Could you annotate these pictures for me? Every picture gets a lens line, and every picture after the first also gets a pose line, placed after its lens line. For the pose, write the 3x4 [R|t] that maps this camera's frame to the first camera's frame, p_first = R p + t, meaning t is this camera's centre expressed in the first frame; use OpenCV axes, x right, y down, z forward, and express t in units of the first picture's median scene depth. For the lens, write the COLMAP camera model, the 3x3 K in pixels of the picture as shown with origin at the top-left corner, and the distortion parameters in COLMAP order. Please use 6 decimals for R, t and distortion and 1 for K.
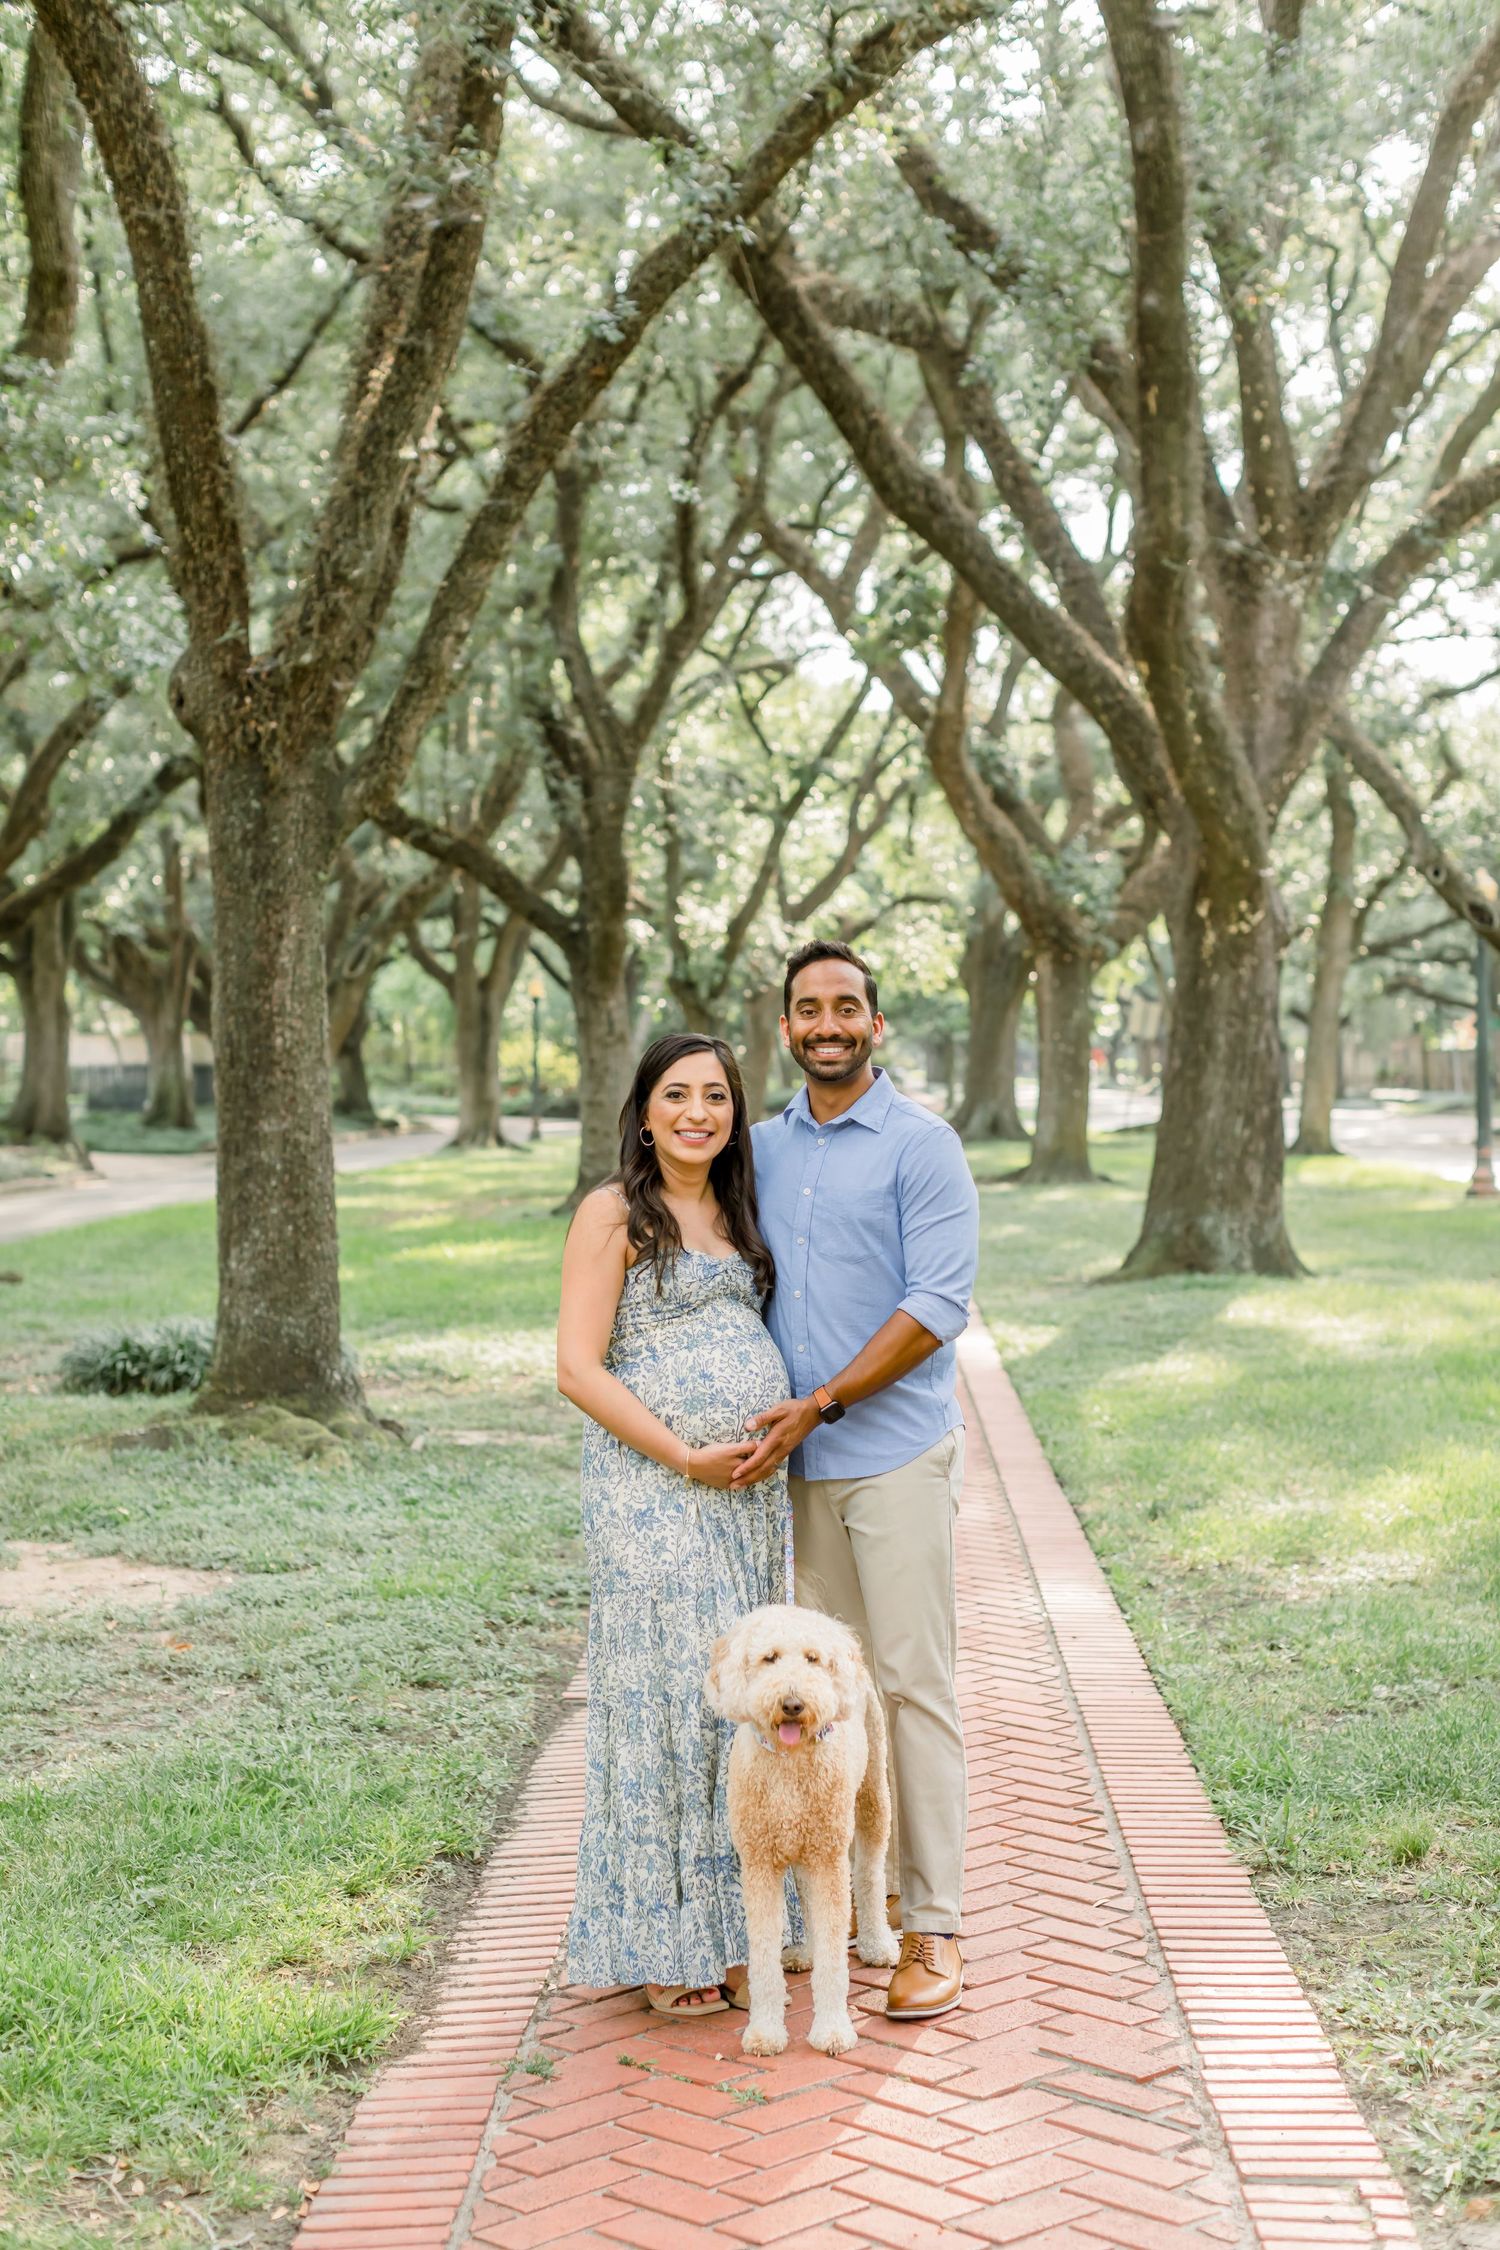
lens RADIAL K [[3245.6, 0, 745.0], [0, 3245.6, 1133.1], [0, 0, 1]] dist [0.037645, -0.032193]
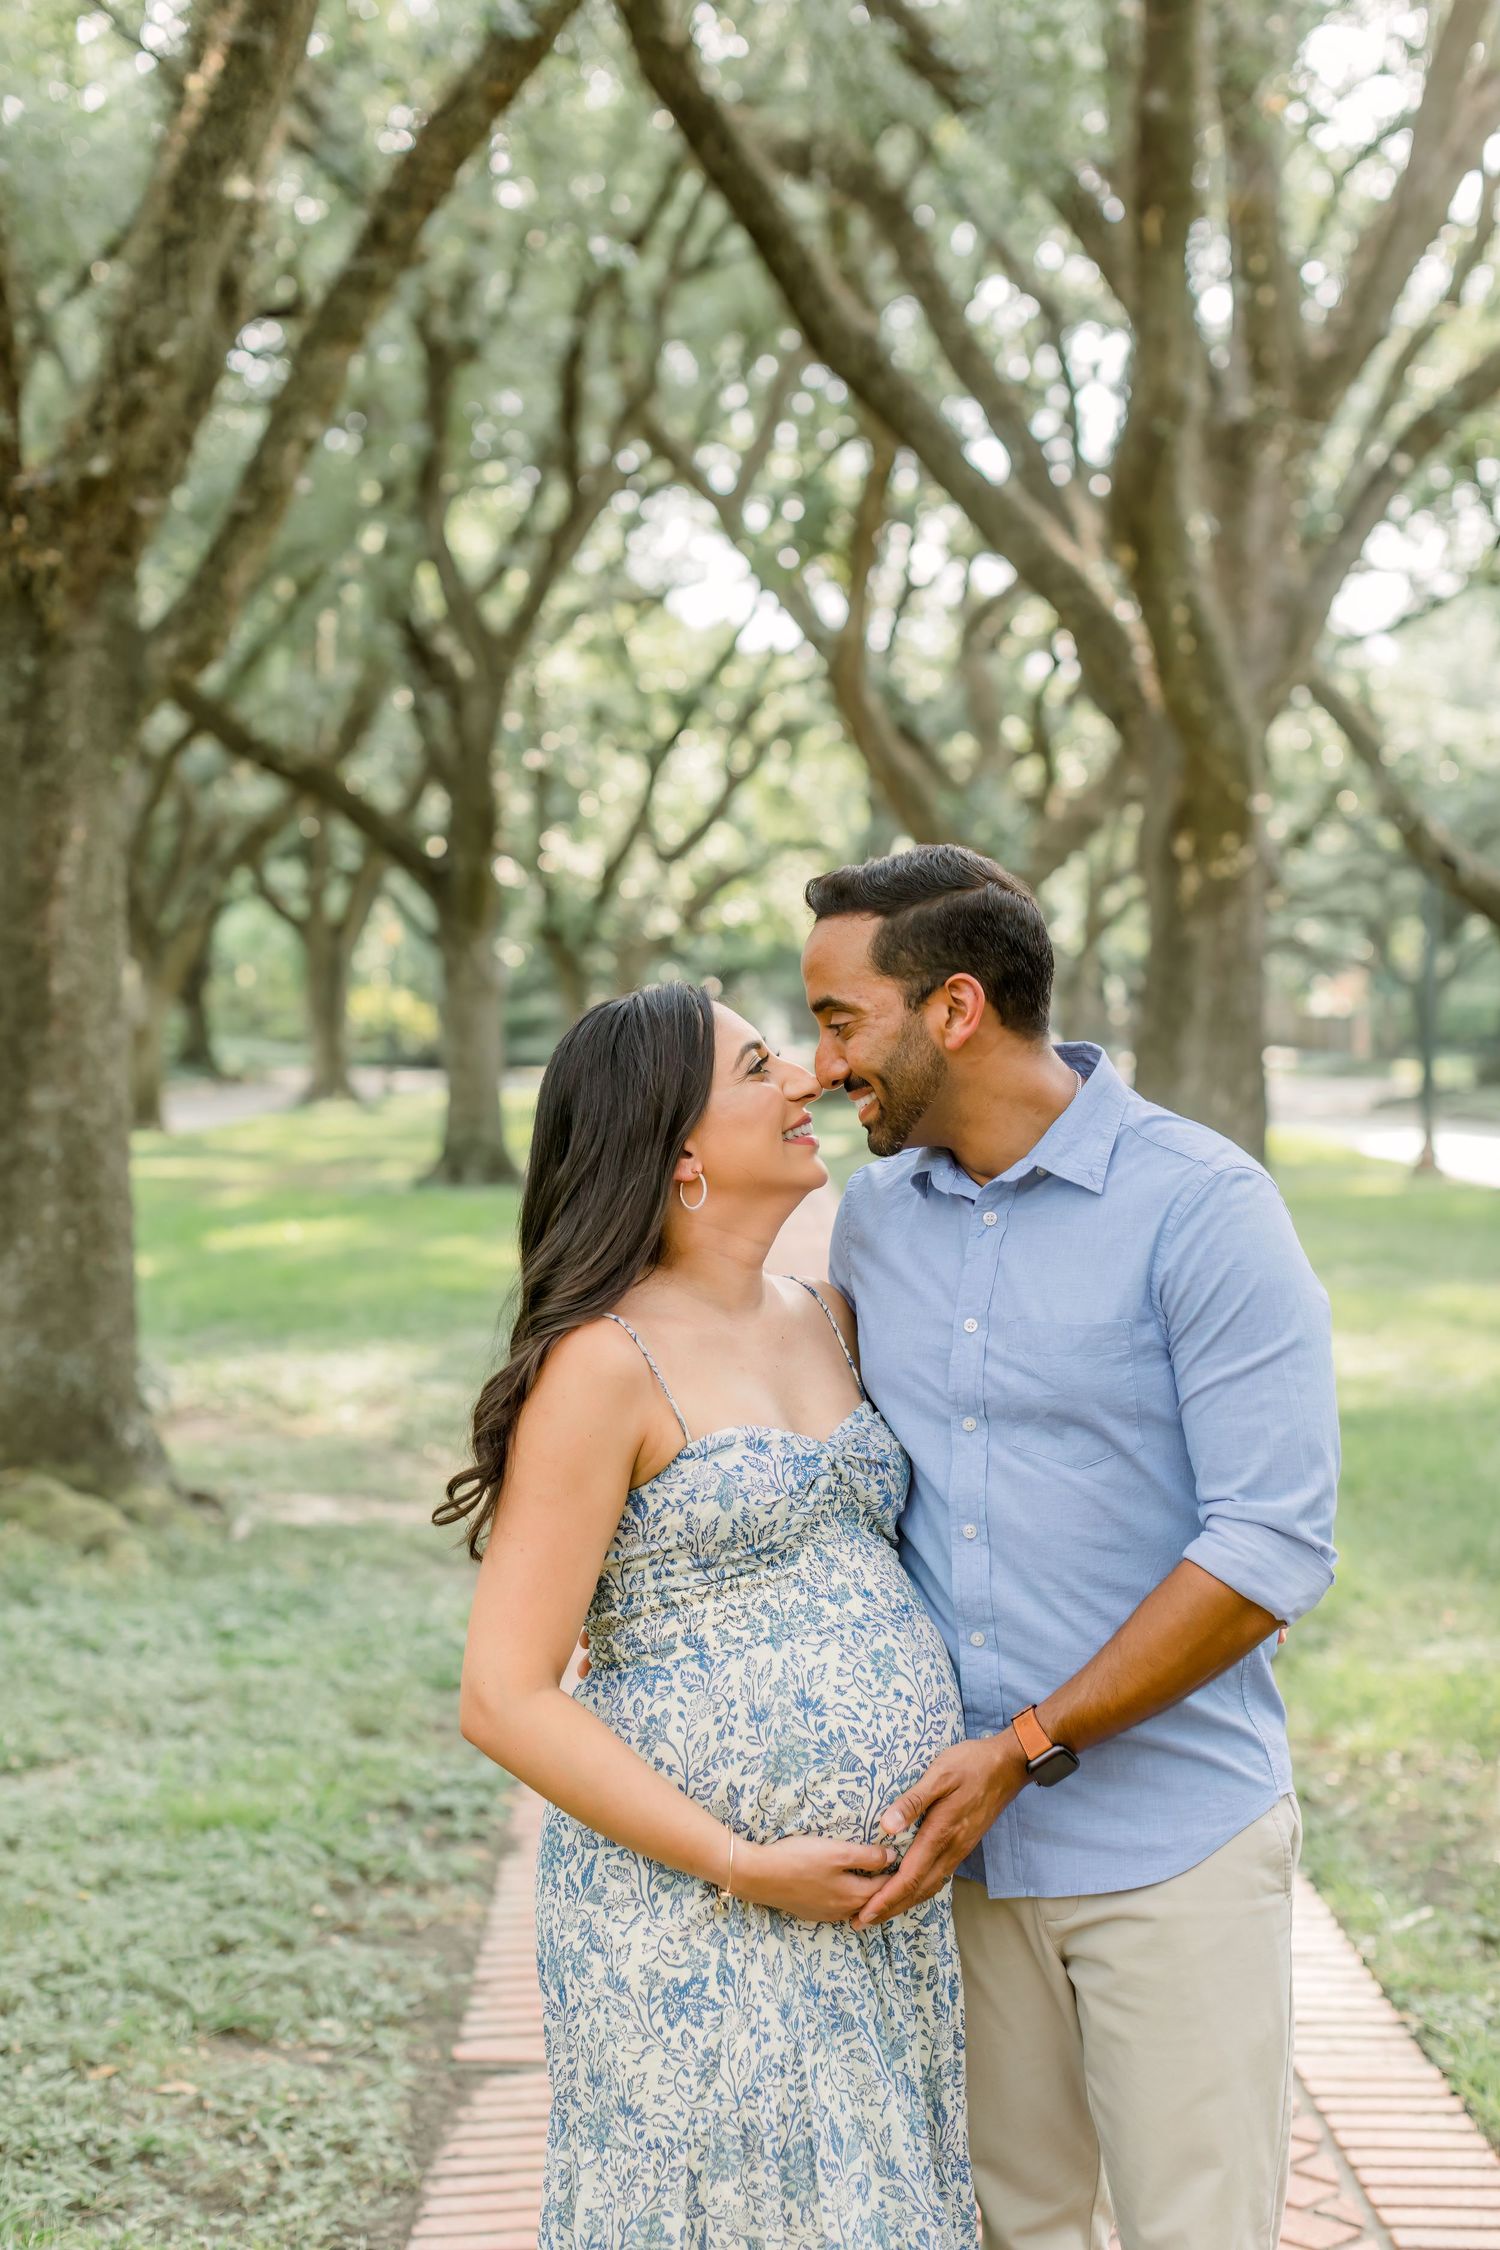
lens RADIAL K [[3245.6, 0, 745.0], [0, 3245.6, 1133.1], [0, 0, 1]] dist [0.037645, -0.032193]
pose [[0.998904, 0.010540, 0.045615, -0.012165], [-0.011183, 0.999841, 0.013867, -0.003949], [-0.045461, -0.014361, 0.998863, 0.150570]]
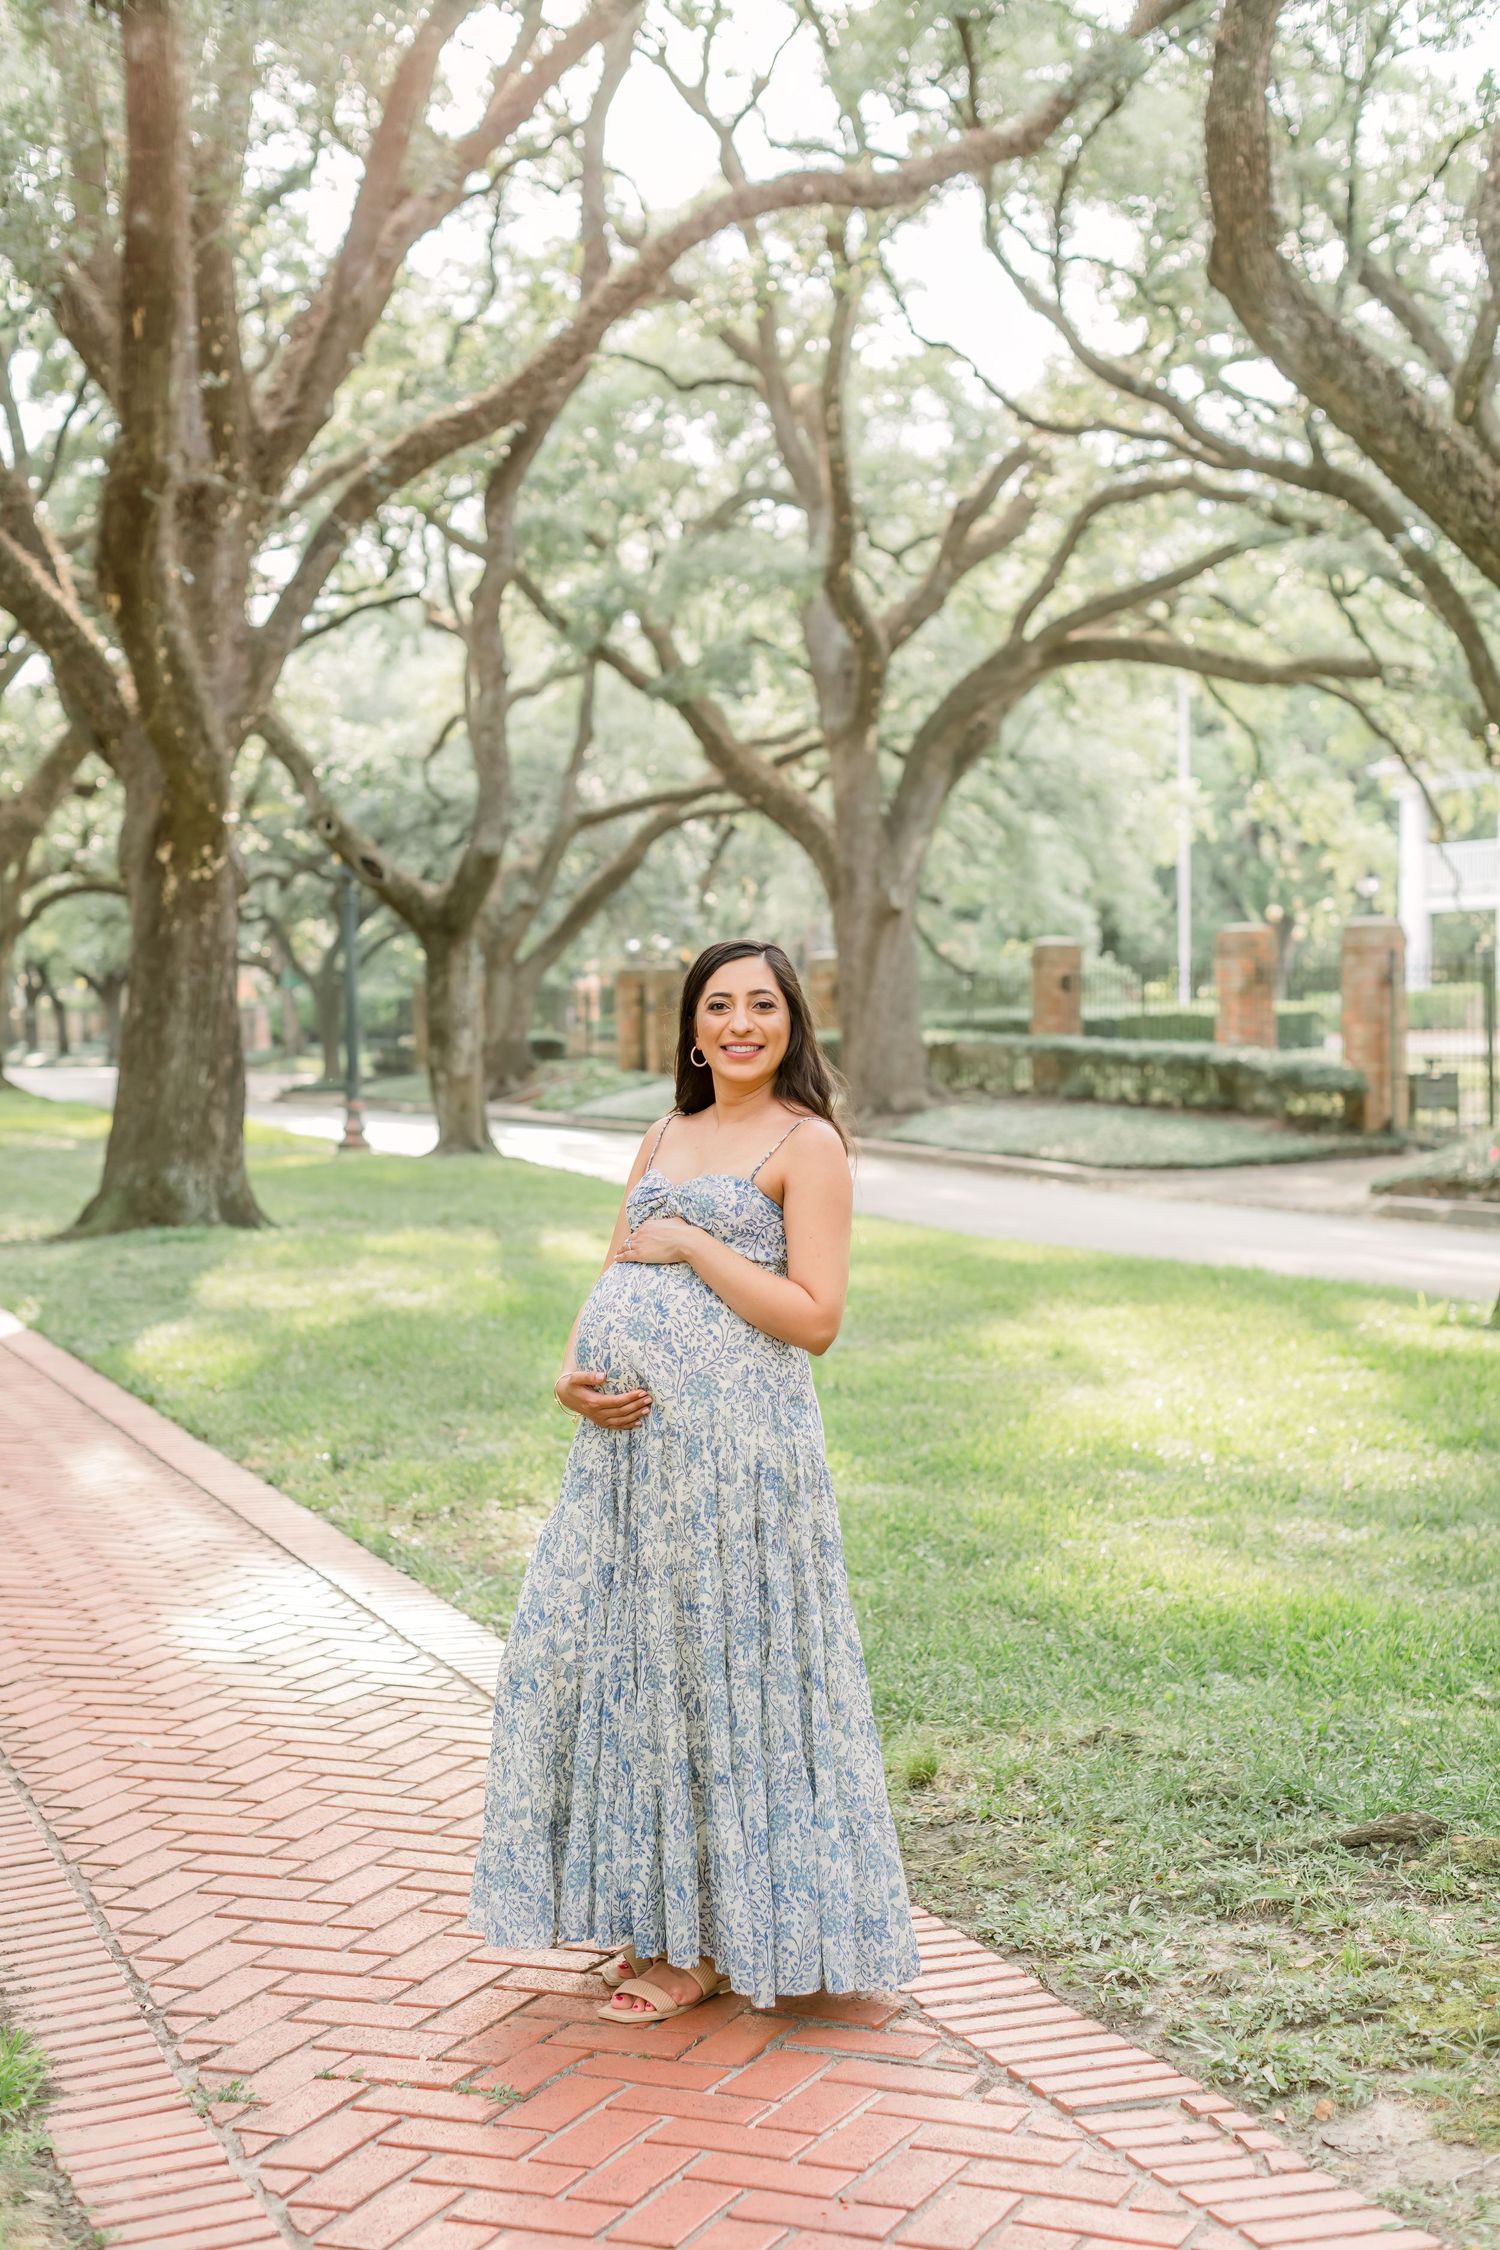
lens RADIAL K [[3245.6, 0, 745.0], [0, 3245.6, 1133.1], [0, 0, 1]] dist [0.037645, -0.032193]
pose [[0.926715, -0.014149, 0.375499, -0.064677], [0.009692, 0.999858, 0.013755, 0.003158], [-0.375640, -0.009108, 0.926721, 0.030043]]
